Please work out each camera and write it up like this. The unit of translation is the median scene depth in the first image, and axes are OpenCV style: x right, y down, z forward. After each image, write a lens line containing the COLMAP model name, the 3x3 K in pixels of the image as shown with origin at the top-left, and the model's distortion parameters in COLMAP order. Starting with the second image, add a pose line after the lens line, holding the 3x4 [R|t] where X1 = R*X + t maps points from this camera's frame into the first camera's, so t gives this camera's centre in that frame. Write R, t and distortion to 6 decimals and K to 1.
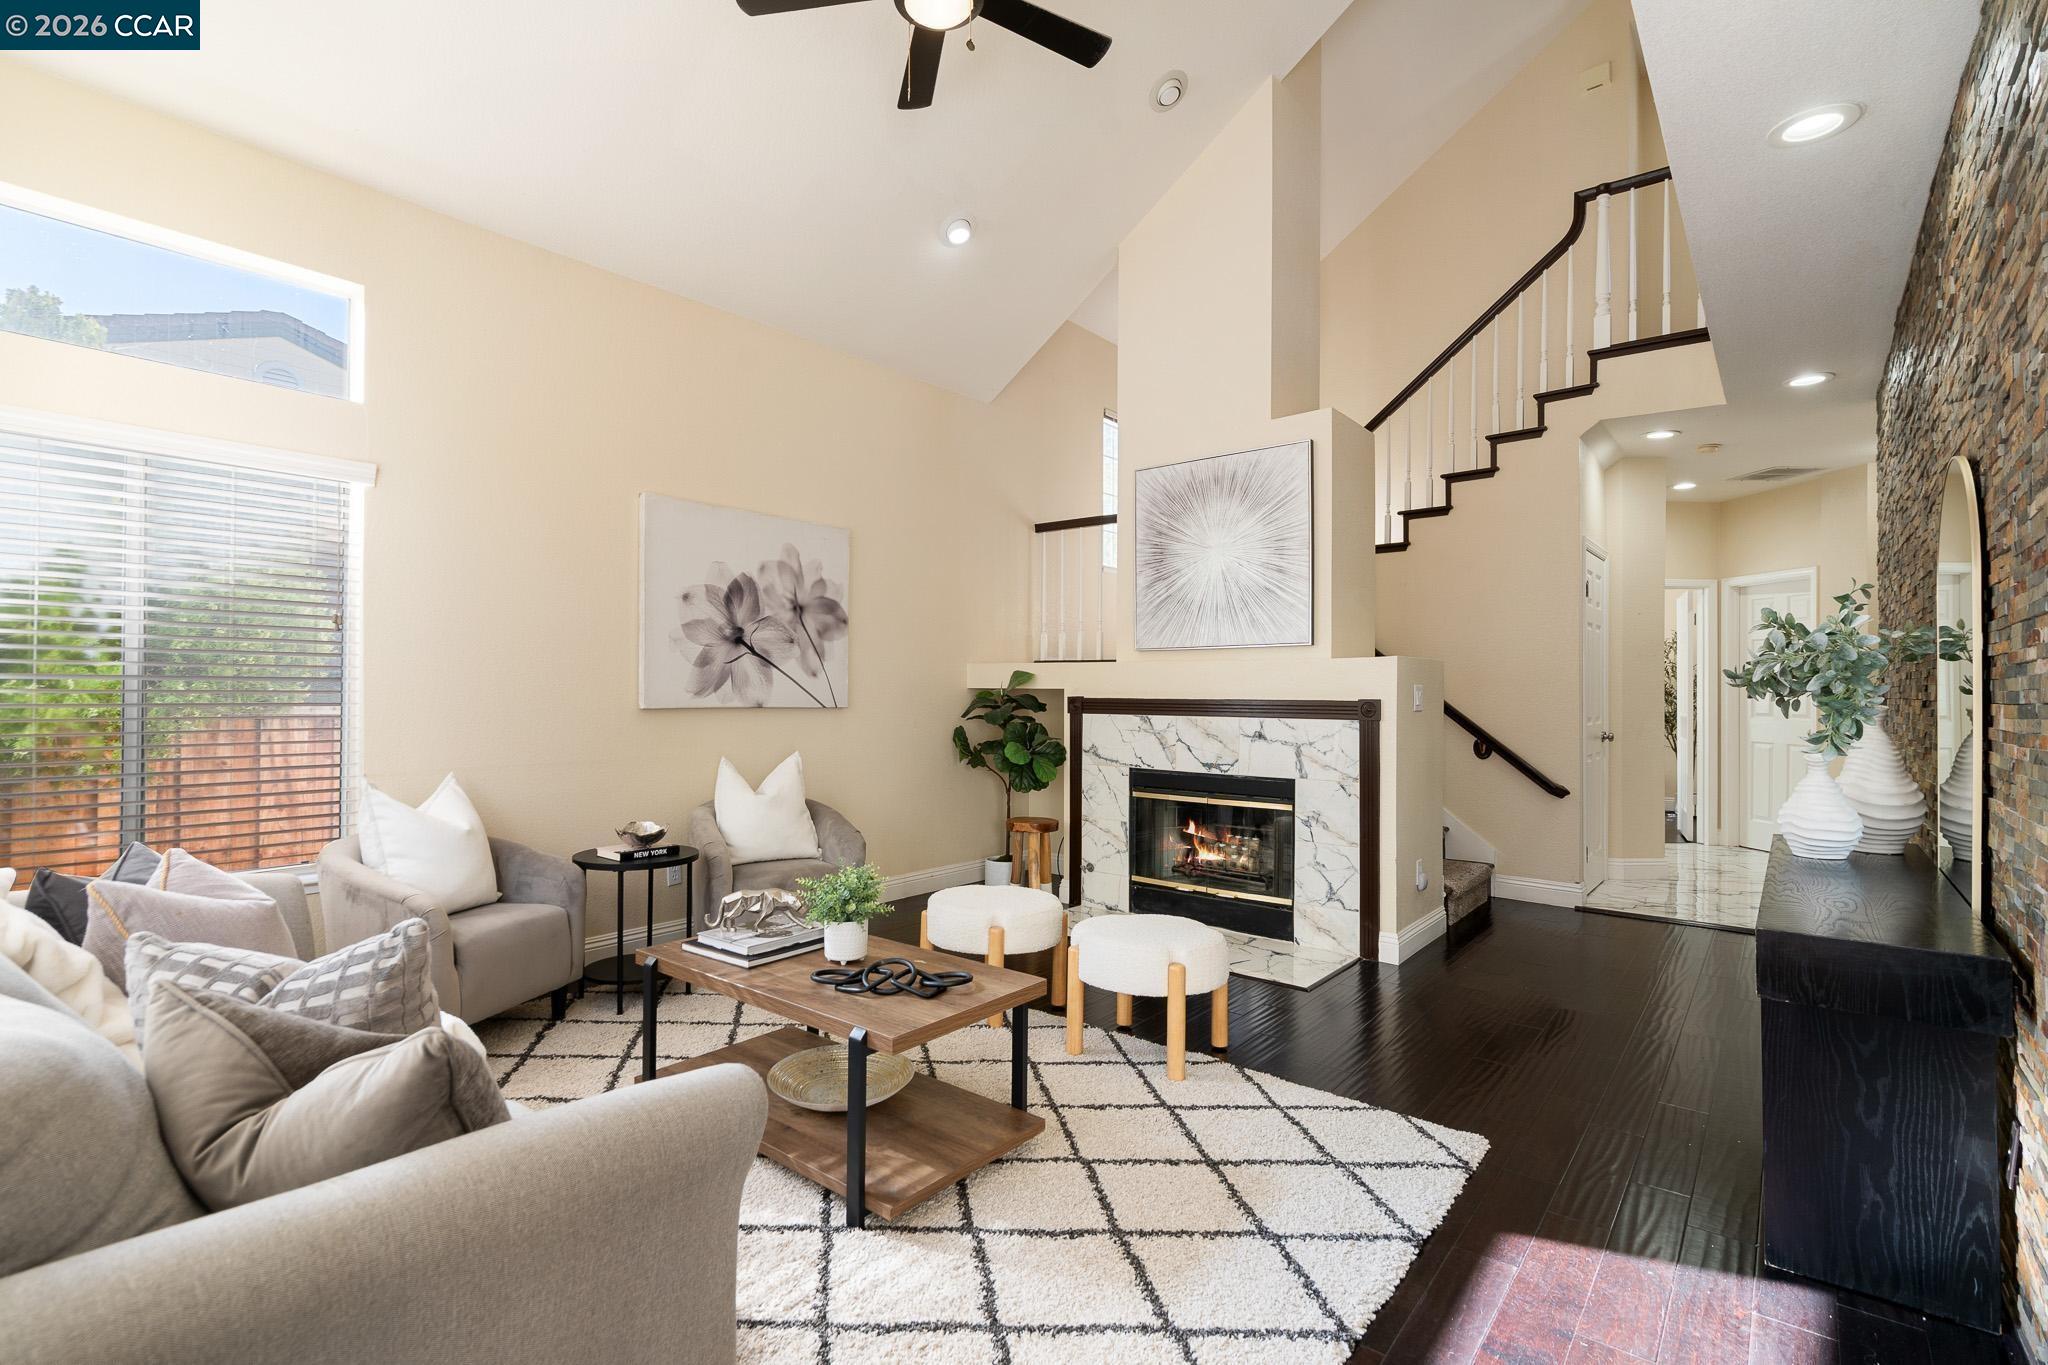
lens RADIAL K [[947.0, 0, 1016.1], [0, 947.0, 676.3], [0, 0, 1]] dist [-0.012026, 0.003695]
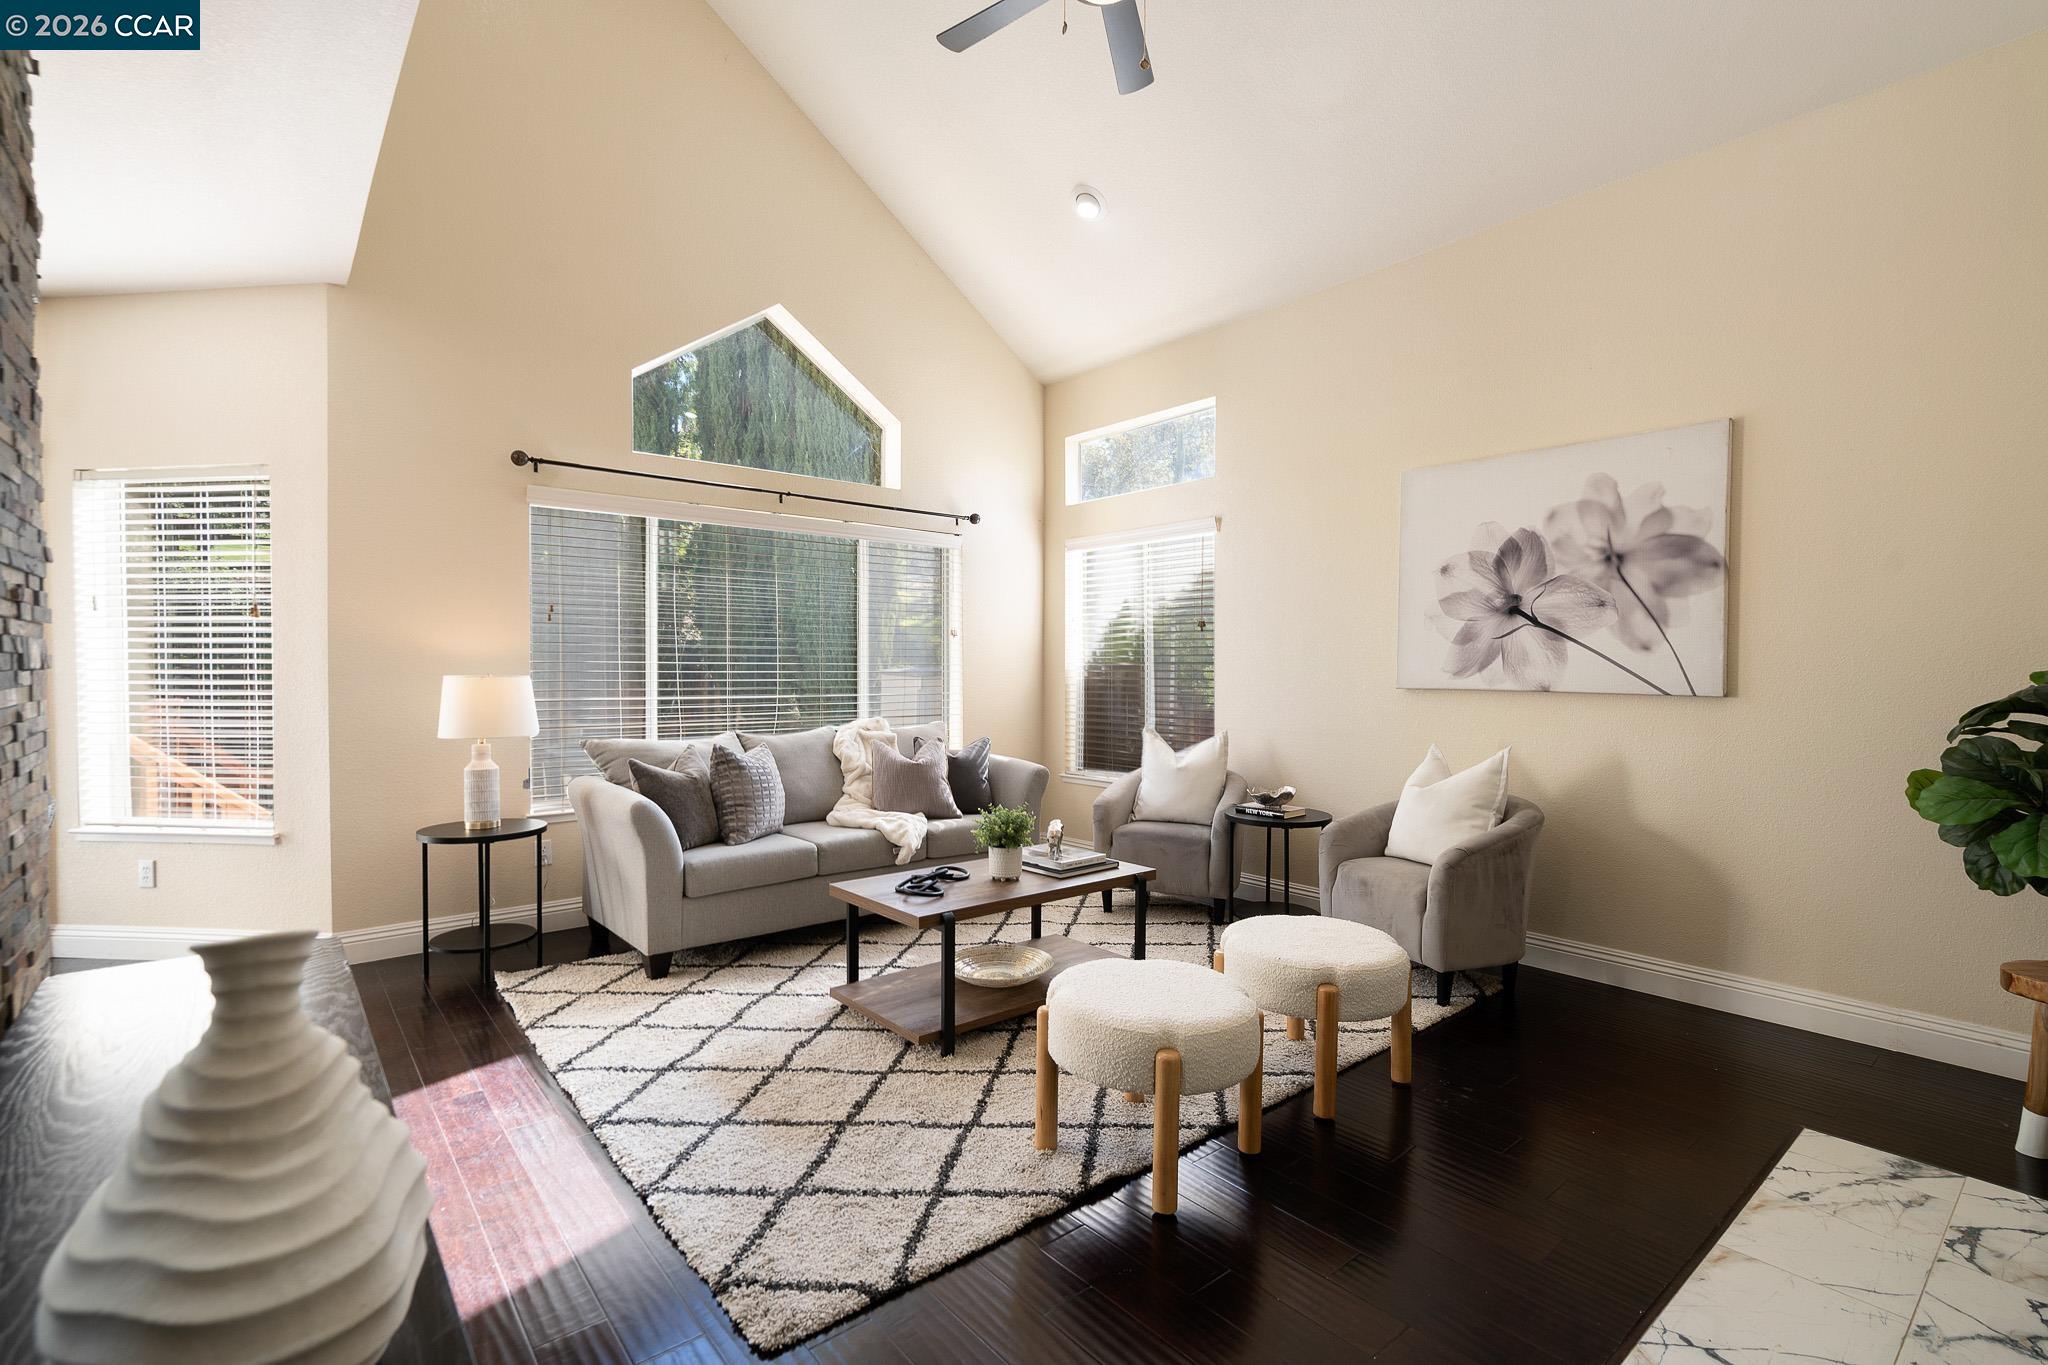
lens RADIAL K [[947.0, 0, 1011.7], [0, 947.0, 698.6], [0, 0, 1]] dist [-0.012026, 0.003695]
pose [[-0.193292, 0.028249, -0.980735, 0.610105], [0.015139, 0.999552, 0.025807, 0.011741], [0.981024, -0.009859, -0.193633, 0.717807]]
